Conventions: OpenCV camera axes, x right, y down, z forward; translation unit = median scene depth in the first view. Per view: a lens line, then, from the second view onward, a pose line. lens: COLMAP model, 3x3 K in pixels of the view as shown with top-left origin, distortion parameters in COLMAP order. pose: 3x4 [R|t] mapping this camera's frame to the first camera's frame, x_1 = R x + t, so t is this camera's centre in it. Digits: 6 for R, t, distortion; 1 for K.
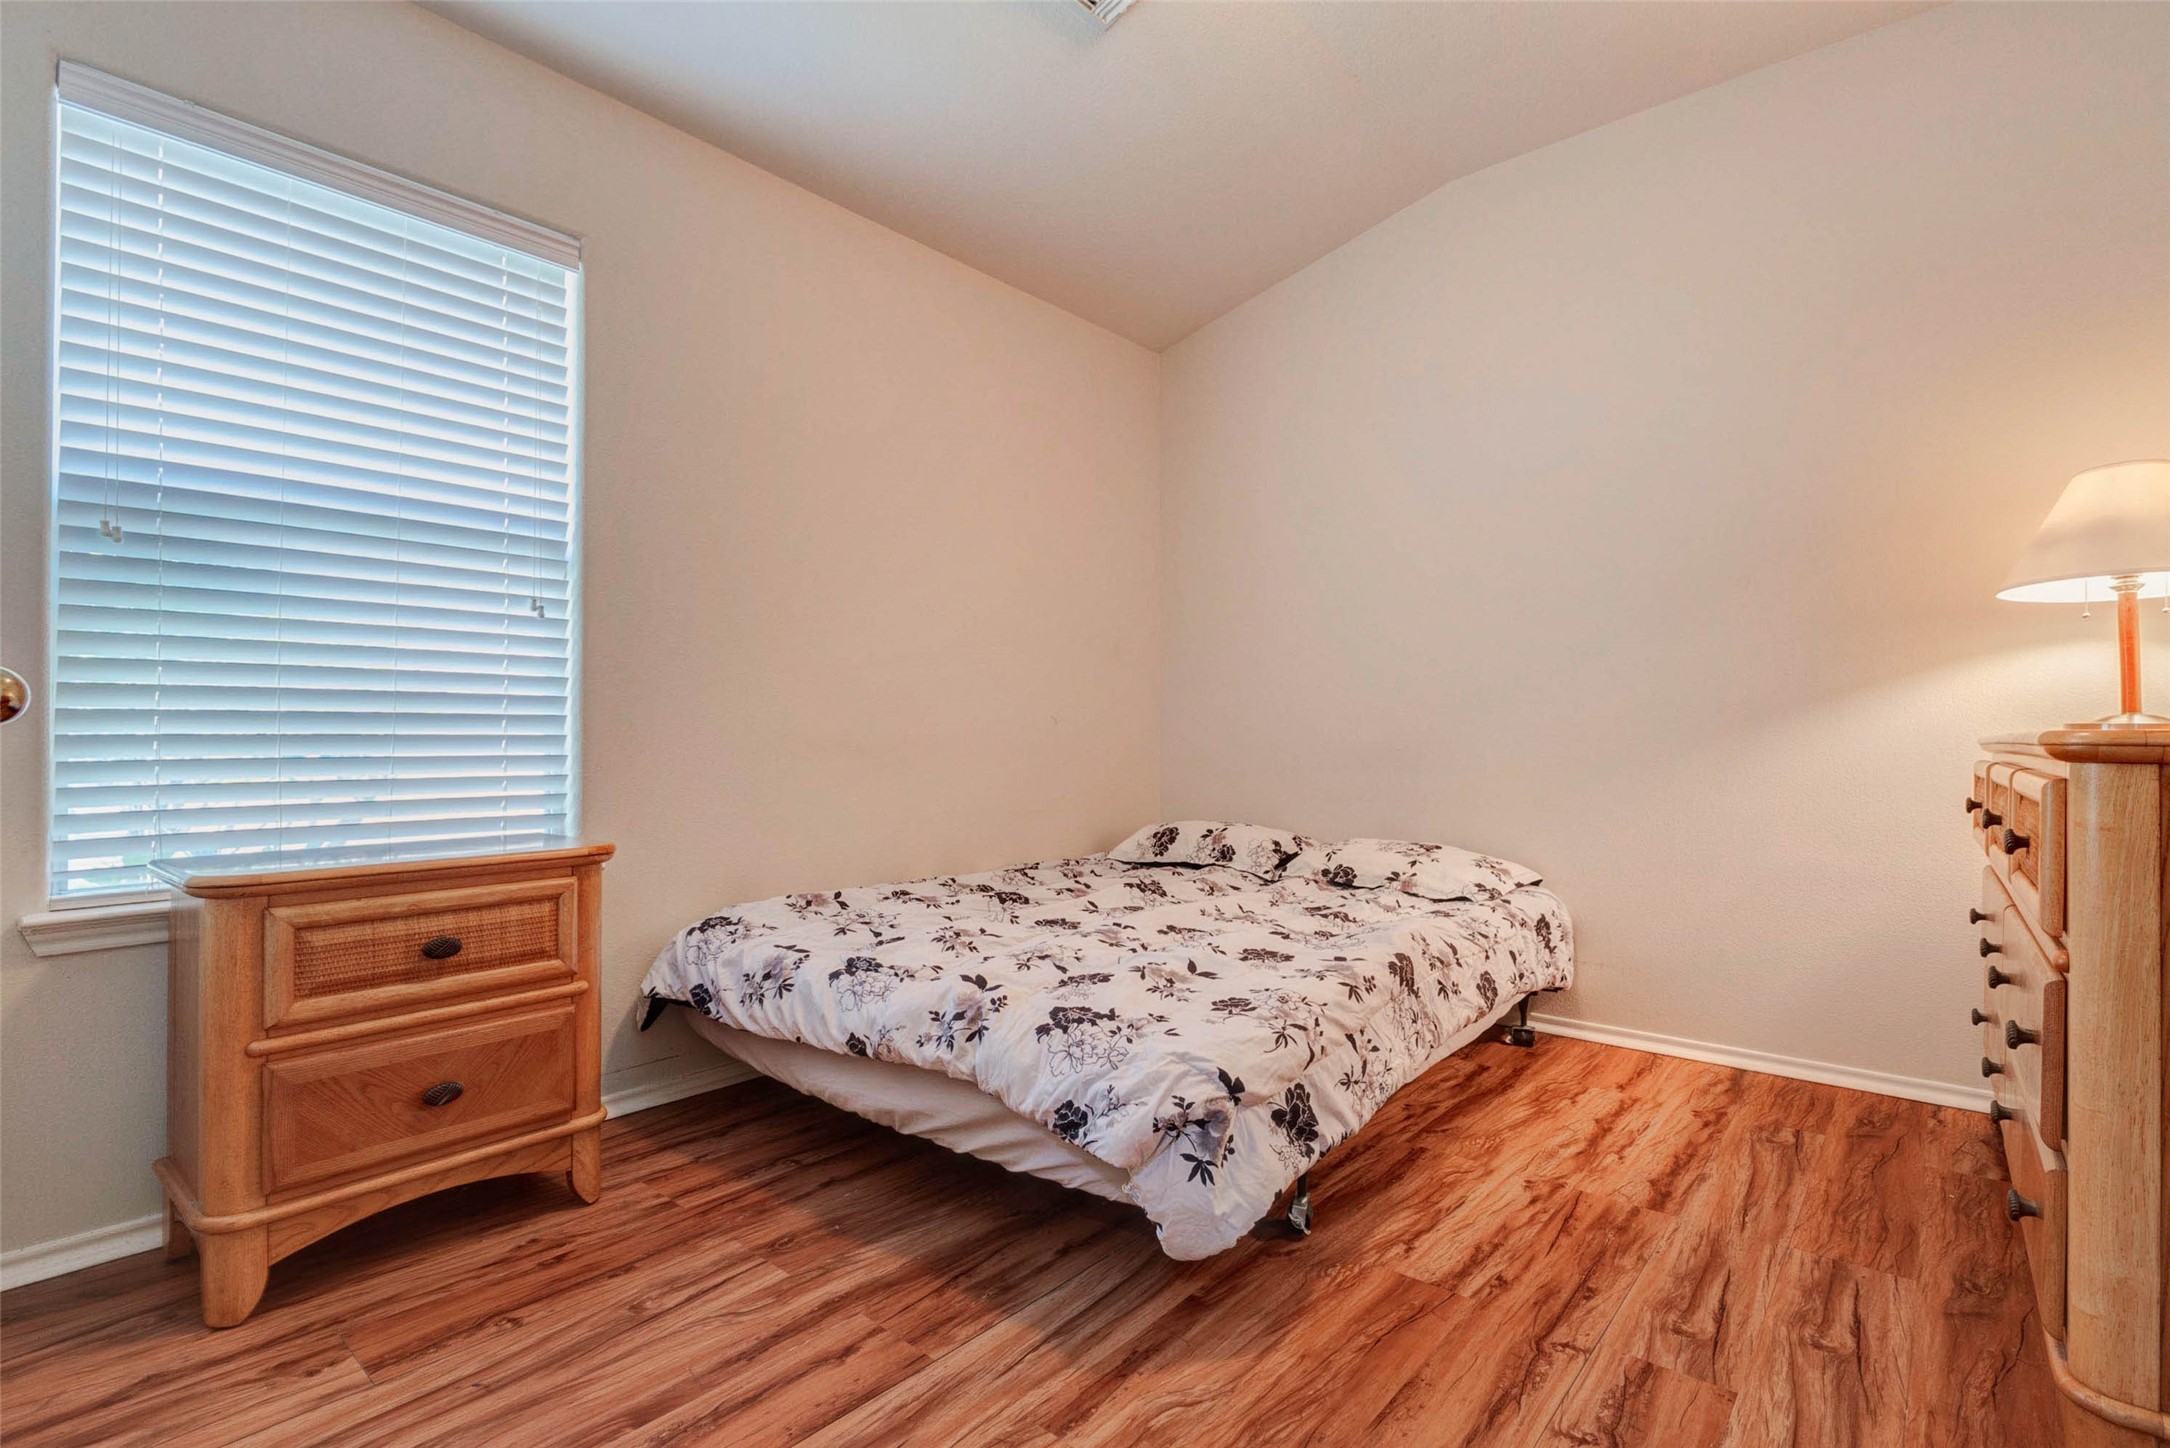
lens RADIAL K [[1026.6, 0, 1084.8], [0, 1026.6, 724.4], [0, 0, 1]] dist [-0.000304, -0.000003]
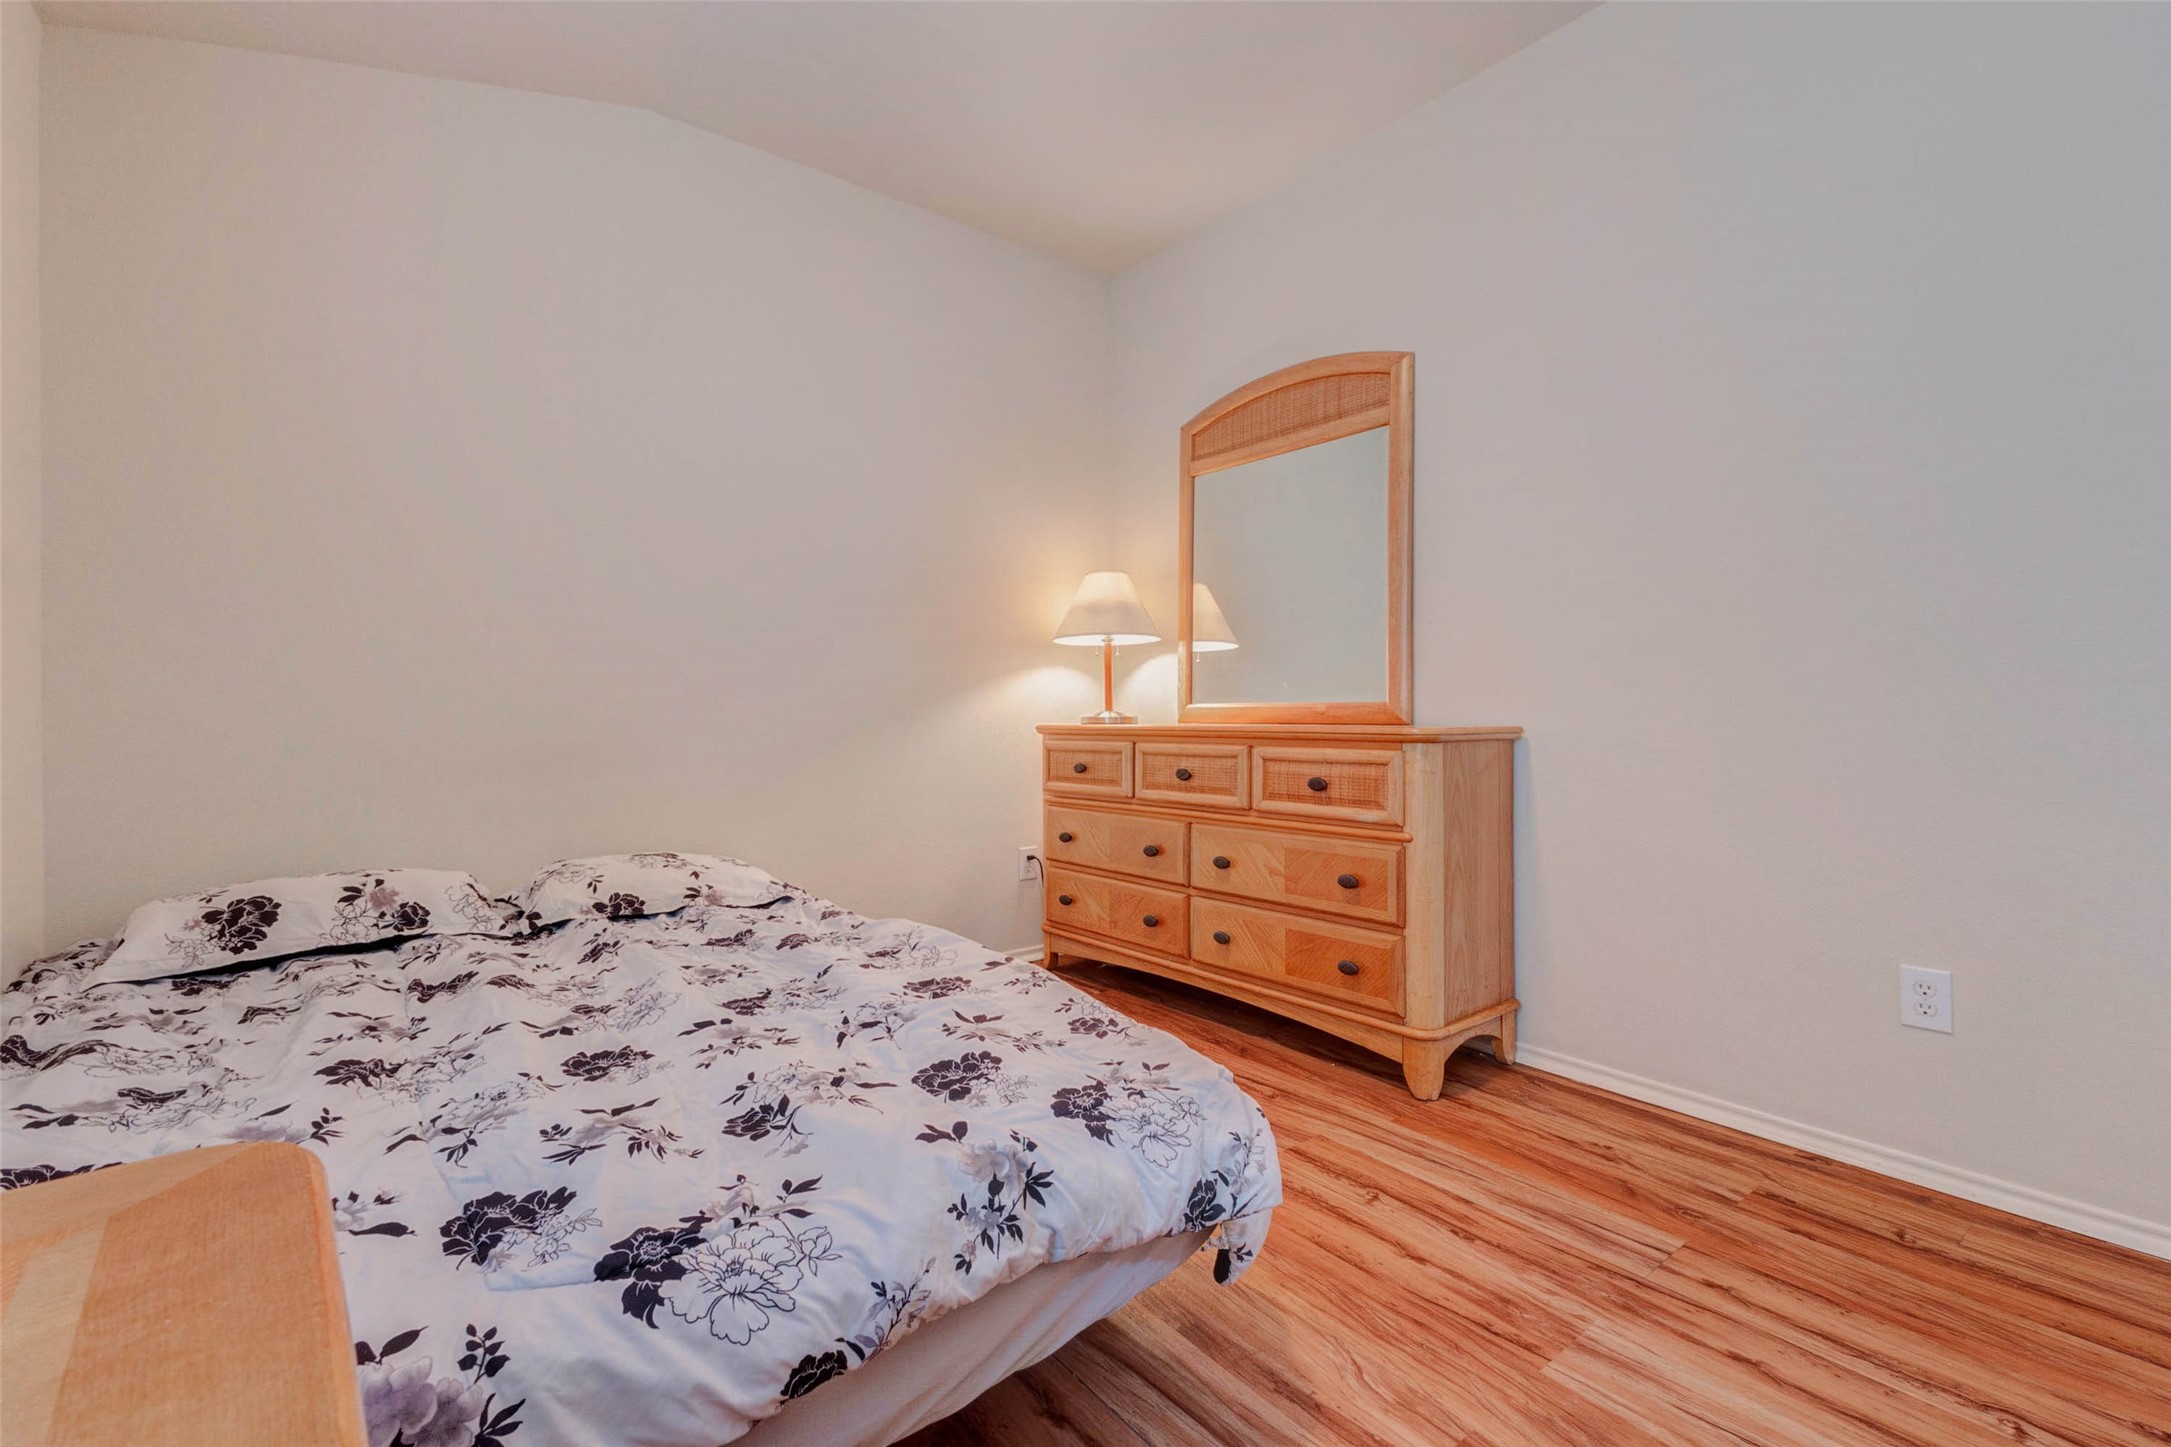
lens RADIAL K [[943.5, 0, 1085.5], [0, 943.5, 721.3], [0, 0, 1]] dist [0.018119, -0.007011]
pose [[0.196750, -0.014868, 0.980341, -0.424948], [-0.002312, 0.999875, 0.015628, -0.013011], [-0.980451, -0.005341, 0.196691, 0.503871]]
